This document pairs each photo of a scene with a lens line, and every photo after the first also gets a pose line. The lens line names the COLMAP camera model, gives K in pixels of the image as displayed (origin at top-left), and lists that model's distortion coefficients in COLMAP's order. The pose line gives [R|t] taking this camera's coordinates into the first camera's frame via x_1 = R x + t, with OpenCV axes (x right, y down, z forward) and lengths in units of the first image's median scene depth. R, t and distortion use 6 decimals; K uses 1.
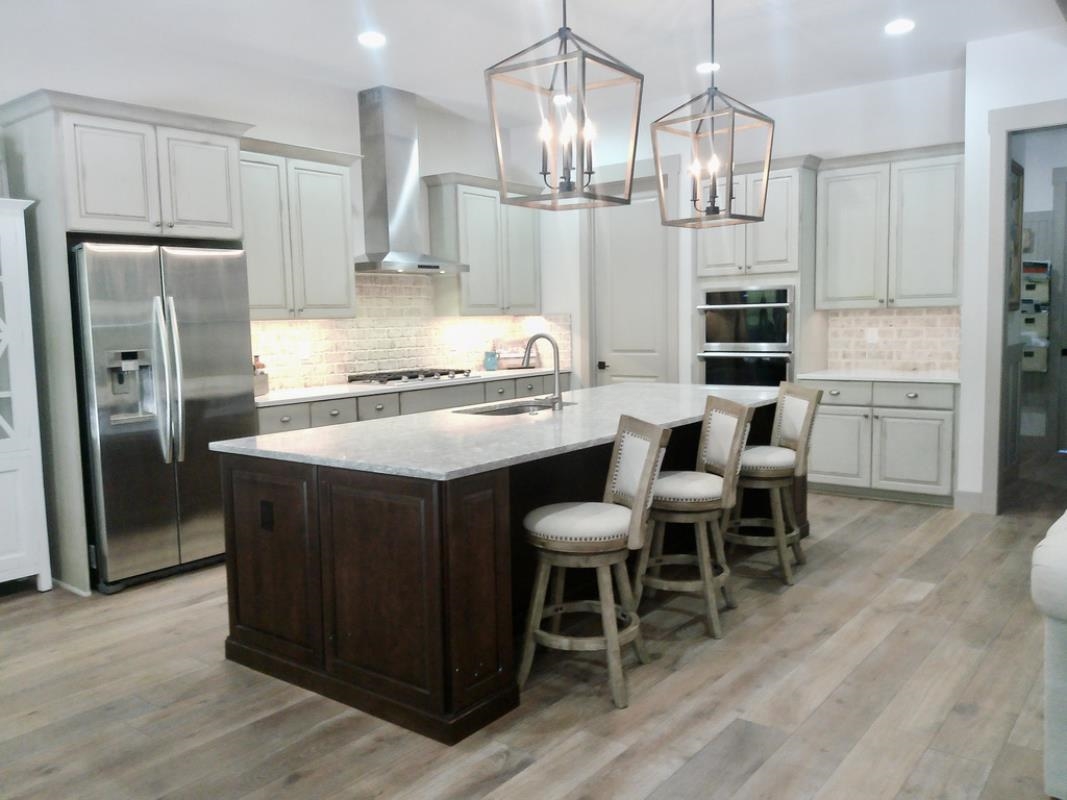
lens RADIAL K [[863.1, 0, 533.5], [0, 863.1, 400.0], [0, 0, 1]] dist [0.070569, -0.136123]
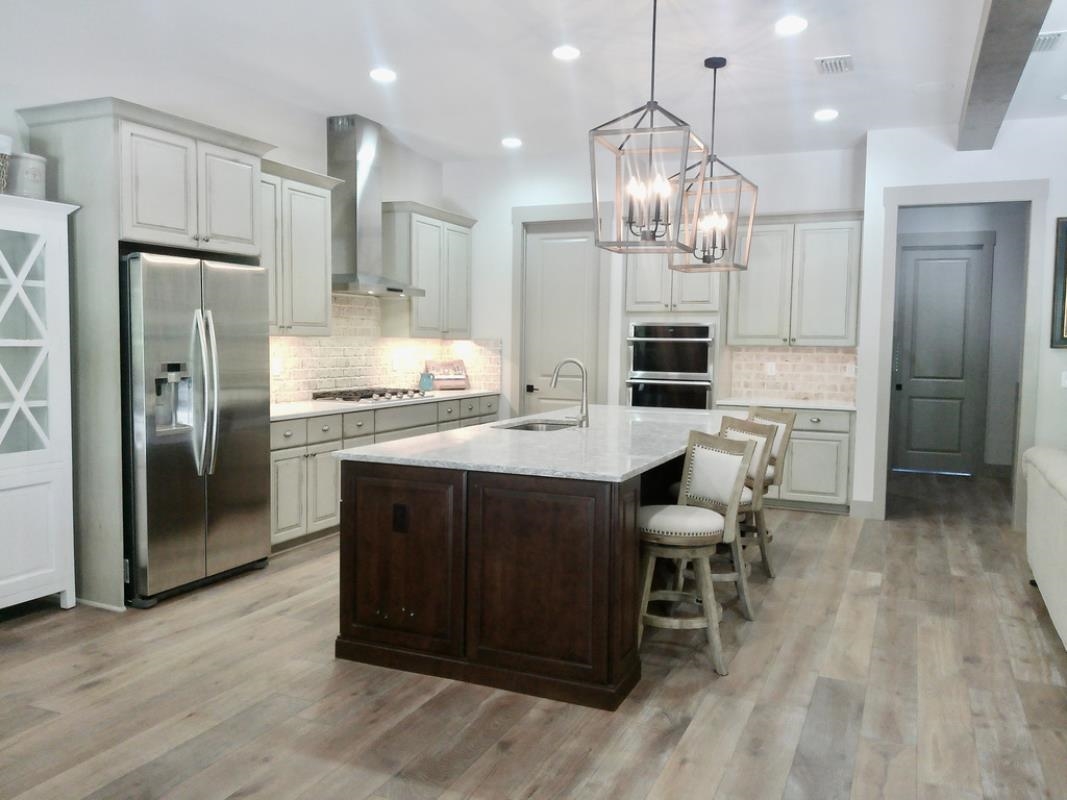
lens RADIAL K [[863.1, 0, 533.5], [0, 863.1, 400.0], [0, 0, 1]] dist [0.070569, -0.136123]
pose [[0.968170, 0.020919, 0.249417, -0.301496], [-0.013716, 0.999438, -0.030583, 0.011102], [-0.249916, 0.026188, 0.967913, -0.065922]]
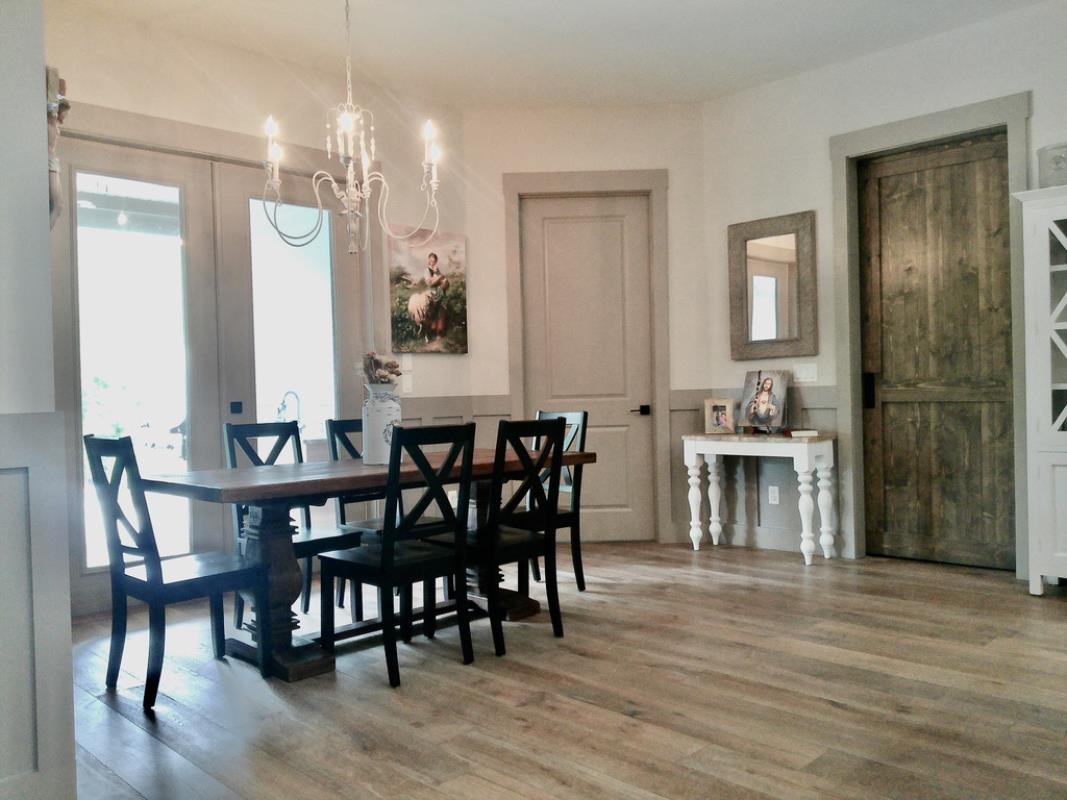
lens RADIAL K [[863.1, 0, 533.5], [0, 863.1, 400.0], [0, 0, 1]] dist [0.070569, -0.136123]
pose [[-0.125170, 0.041465, -0.991268, 0.316290], [-0.064024, 0.996706, 0.049777, 0.012870], [0.990067, 0.069696, -0.122103, 0.382910]]
